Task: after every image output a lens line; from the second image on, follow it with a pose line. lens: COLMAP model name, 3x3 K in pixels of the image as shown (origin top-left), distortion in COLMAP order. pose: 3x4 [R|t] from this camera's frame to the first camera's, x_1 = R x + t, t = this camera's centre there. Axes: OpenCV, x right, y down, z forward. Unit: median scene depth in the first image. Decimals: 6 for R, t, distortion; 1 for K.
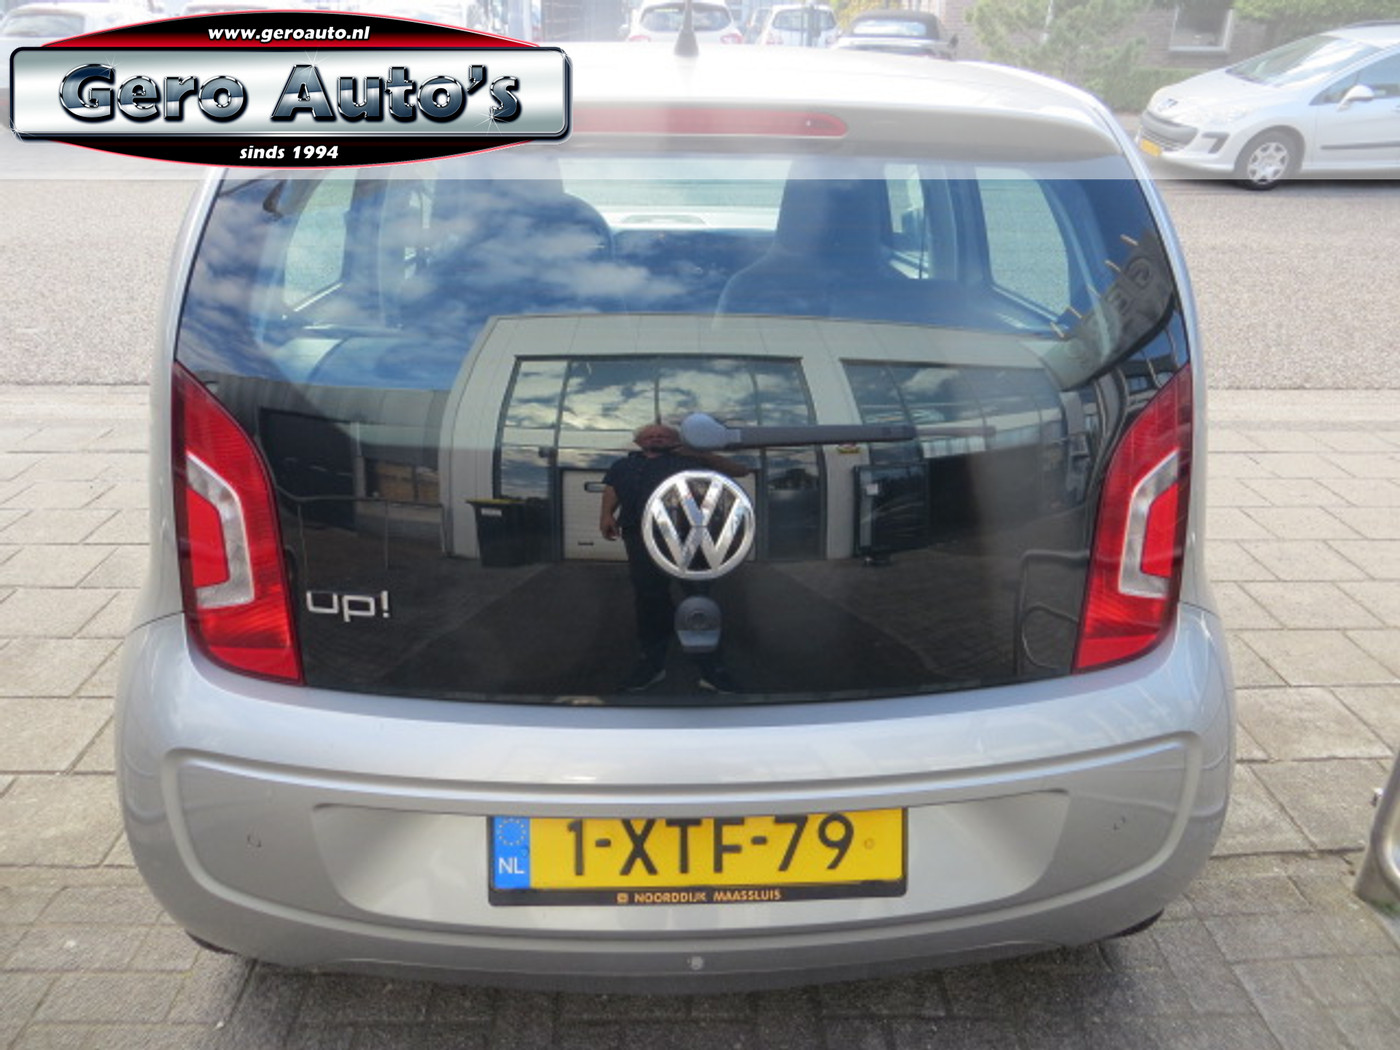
lens RADIAL K [[1054.9, 0, 704.3], [0, 1054.9, 530.6], [0, 0, 1]] dist [-0.008301, -0.003696]
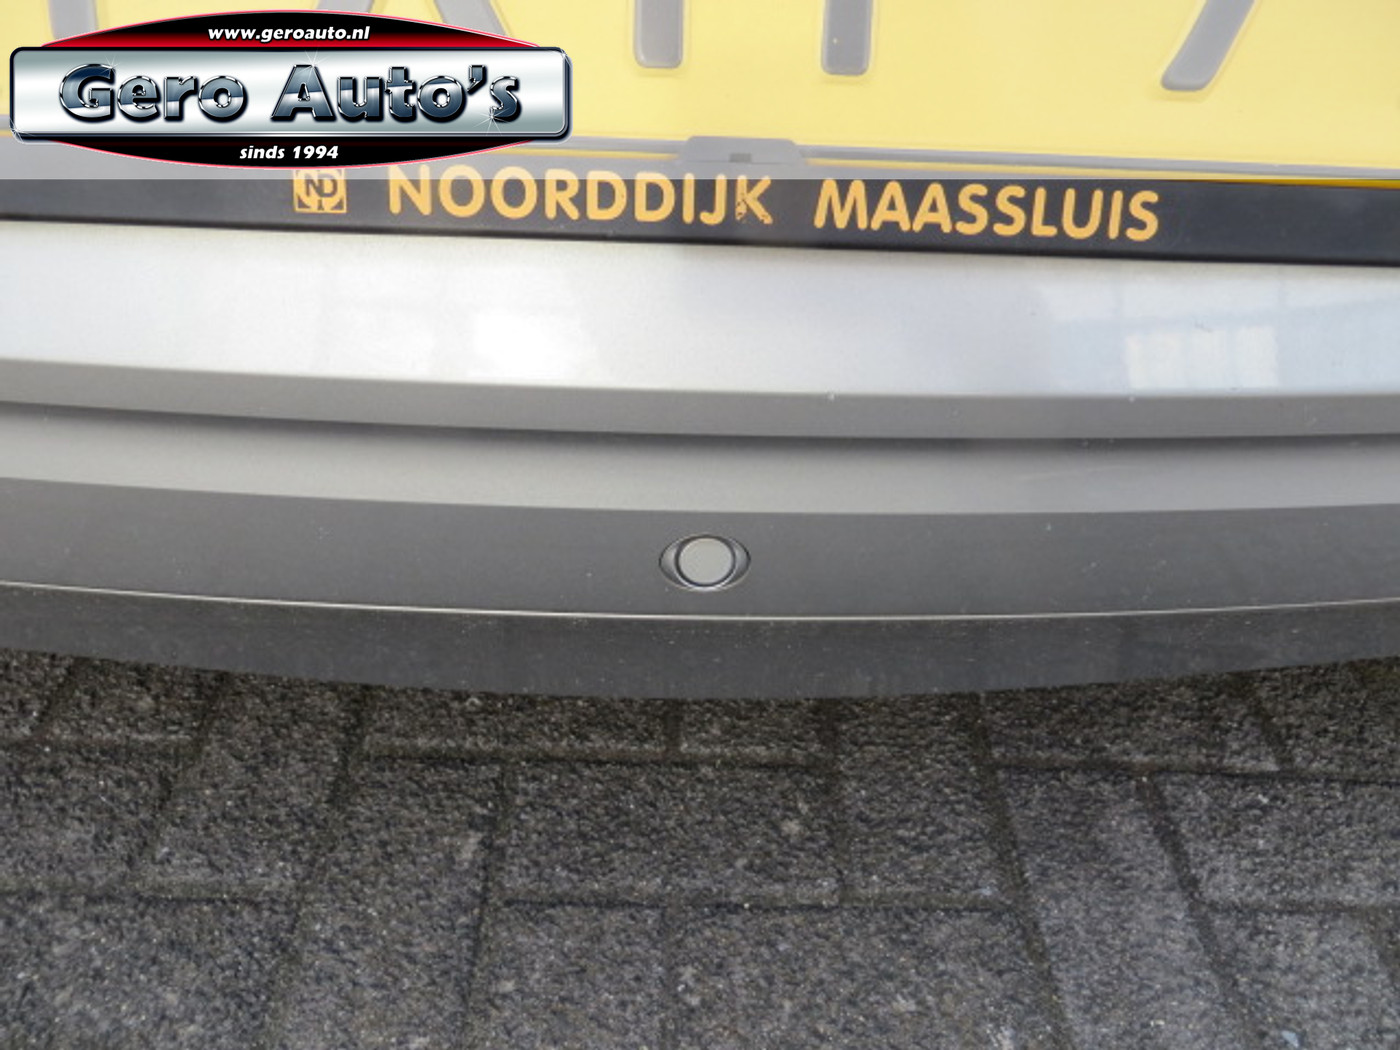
lens RADIAL K [[1027.7, 0, 700.1], [0, 1027.7, 521.9], [0, 0, 1]] dist [-0.021672, 0.000788]
pose [[0.999314, 0.037037, 0.000652, -0.007442], [-0.036184, 0.972210, 0.231296, 0.286740], [0.007932, -0.231161, 0.972883, 0.643740]]
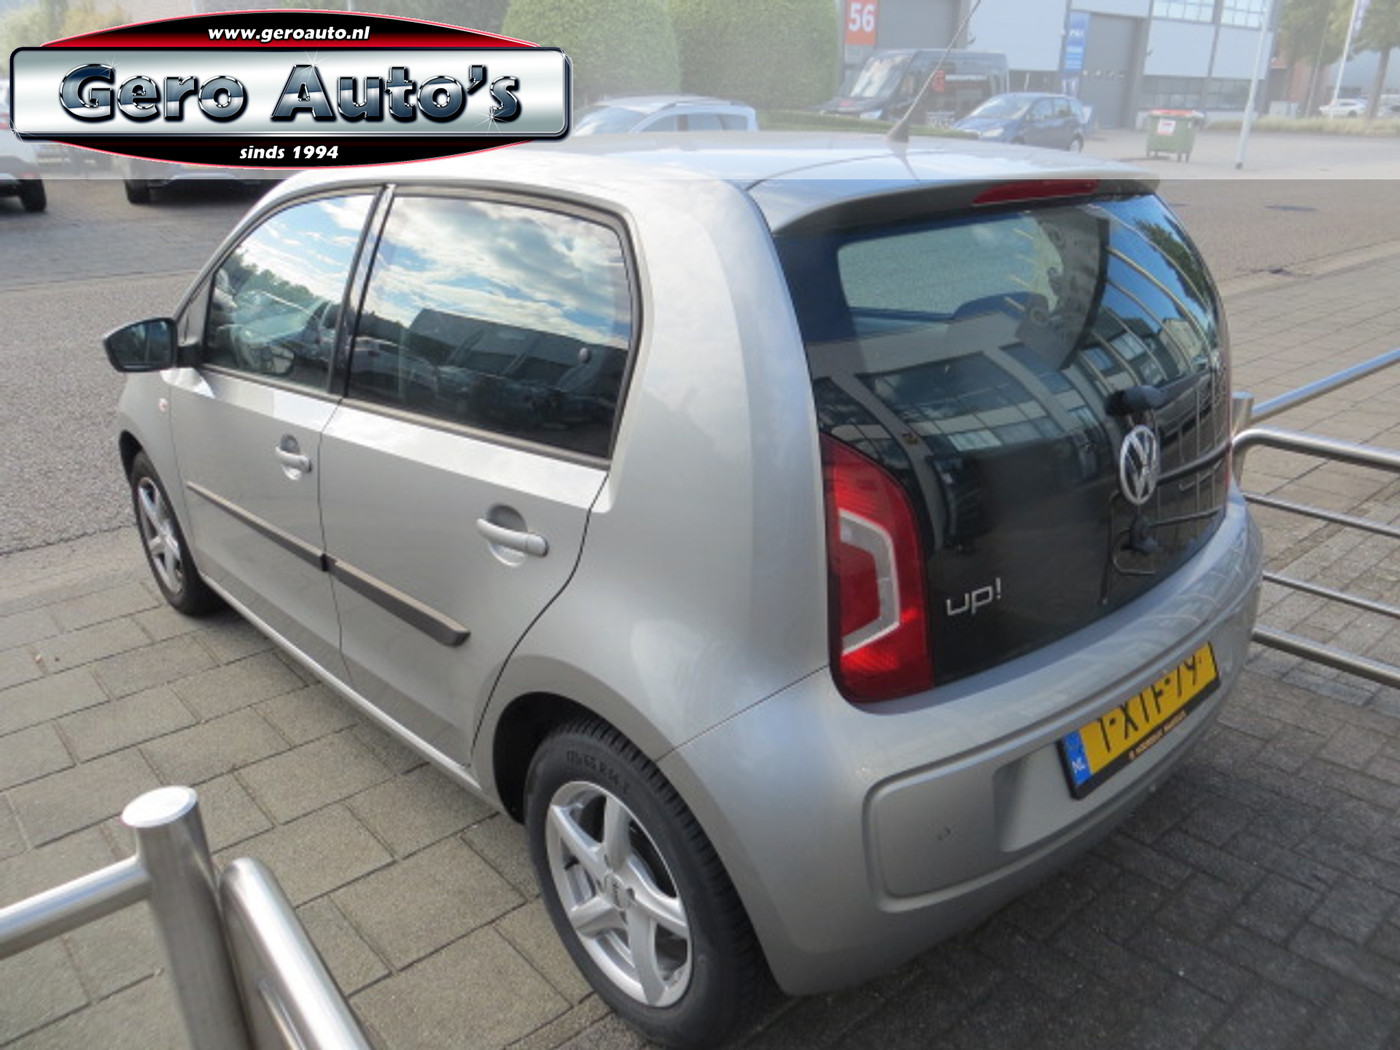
lens RADIAL K [[1054.9, 0, 704.3], [0, 1054.9, 530.6], [0, 0, 1]] dist [-0.008301, -0.003696]
pose [[0.768820, -0.257407, 0.585370, -0.946873], [0.291084, 0.955940, 0.038051, -0.104679], [-0.569373, 0.141137, 0.809873, 0.146374]]
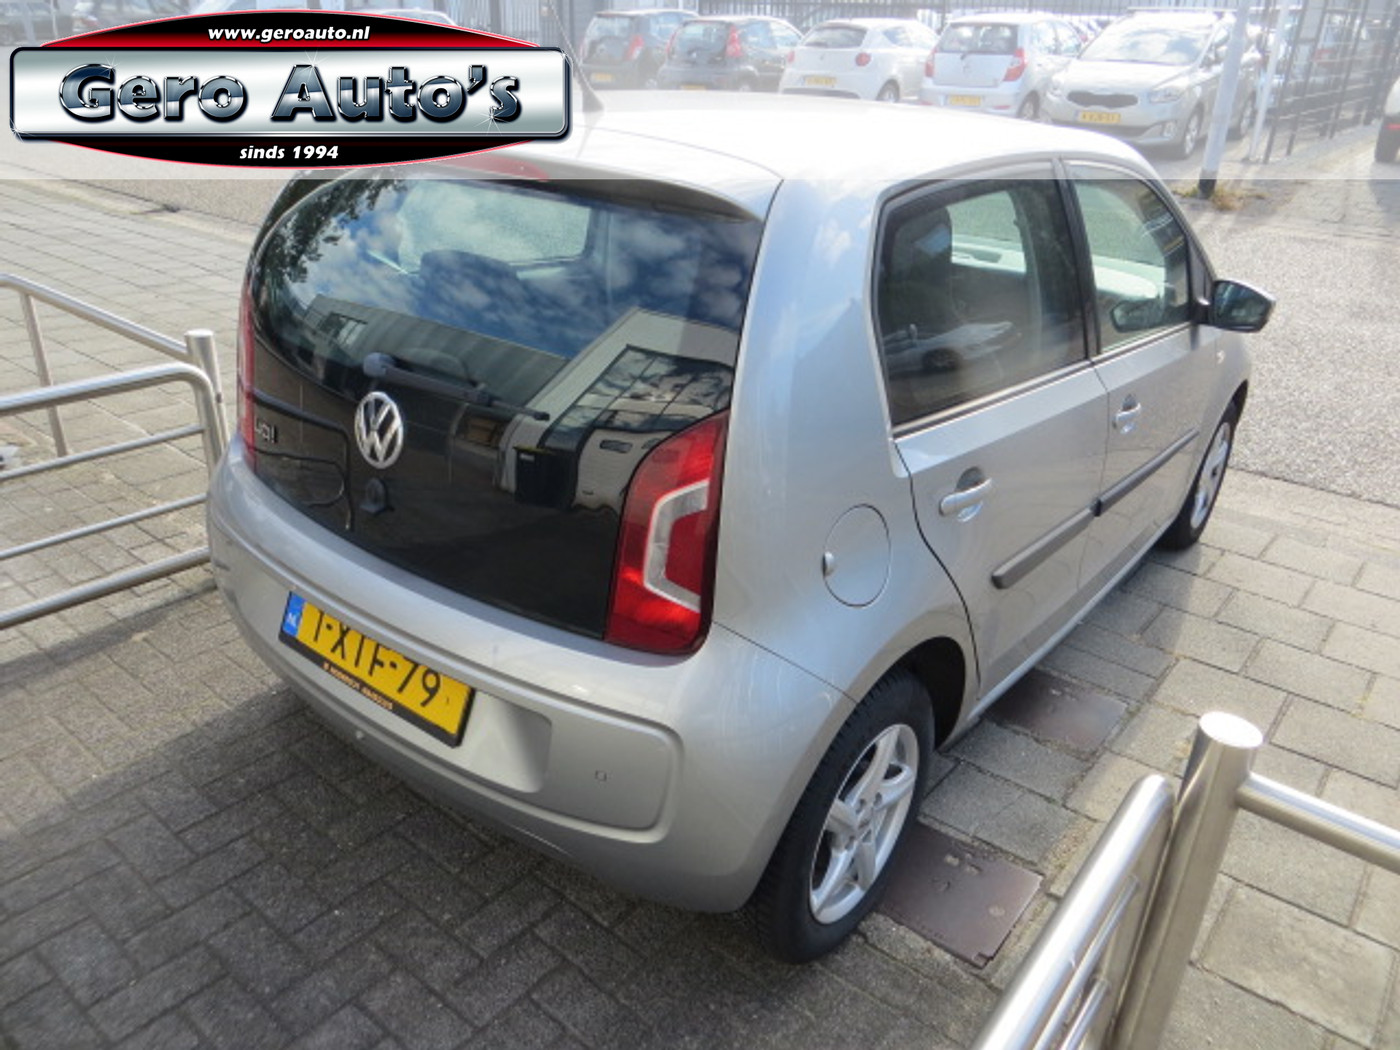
lens RADIAL K [[1054.9, 0, 704.3], [0, 1054.9, 530.6], [0, 0, 1]] dist [-0.008301, -0.003696]
pose [[0.752607, 0.293430, -0.589476, 0.902421], [-0.298893, 0.949915, 0.091241, -0.101651], [0.586724, 0.107522, 0.802617, 0.076317]]
